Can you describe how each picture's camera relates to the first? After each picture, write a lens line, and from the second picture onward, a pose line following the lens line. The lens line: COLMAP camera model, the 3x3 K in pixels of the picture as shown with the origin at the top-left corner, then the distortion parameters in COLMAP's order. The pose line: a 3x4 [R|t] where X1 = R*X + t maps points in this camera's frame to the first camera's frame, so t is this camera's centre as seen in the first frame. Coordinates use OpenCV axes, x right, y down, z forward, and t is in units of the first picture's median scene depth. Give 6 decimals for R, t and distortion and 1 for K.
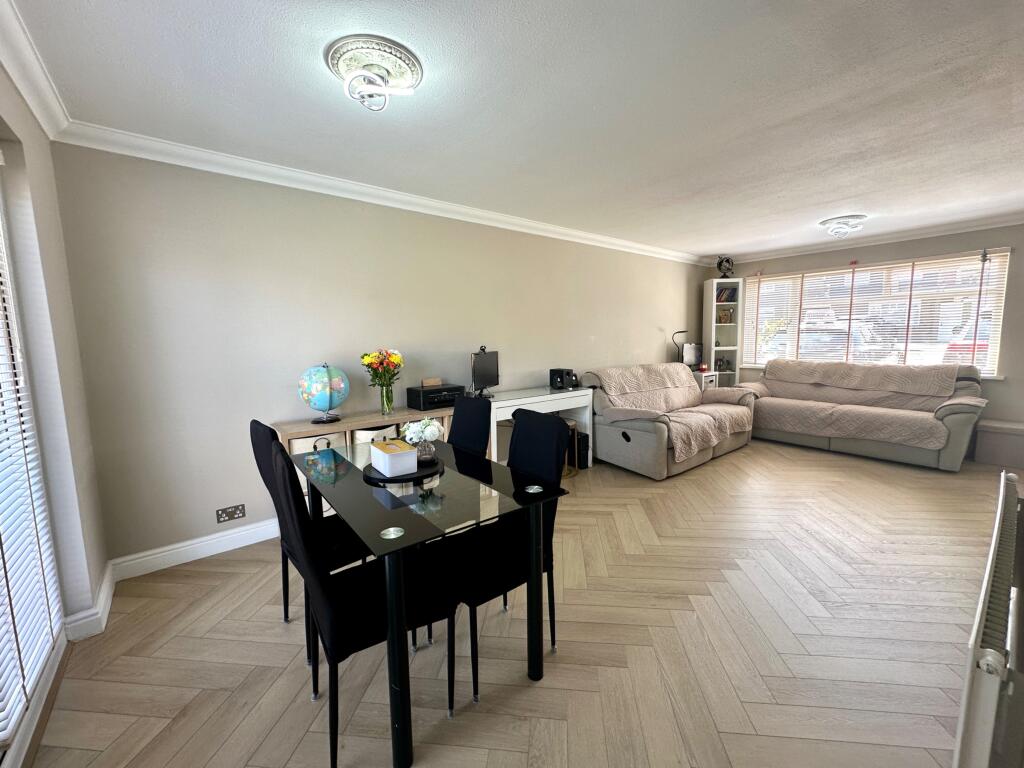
lens RADIAL K [[413.0, 0, 513.7], [0, 413.0, 385.1], [0, 0, 1]] dist [0.000828, 0.000127]
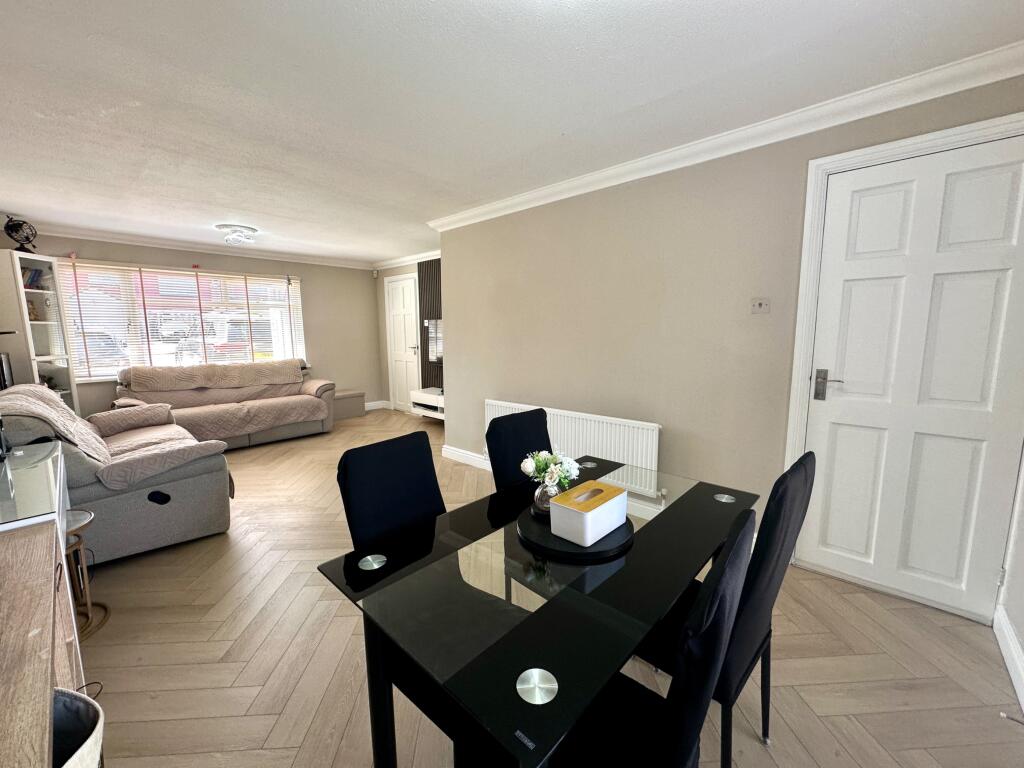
lens RADIAL K [[413.0, 0, 512.9], [0, 413.0, 382.7], [0, 0, 1]] dist [0.000828, 0.000127]
pose [[-0.163156, -0.107920, 0.980680, -0.363547], [0.126712, 0.983475, 0.129309, -0.052863], [-0.978429, 0.145361, -0.146785, 0.473261]]
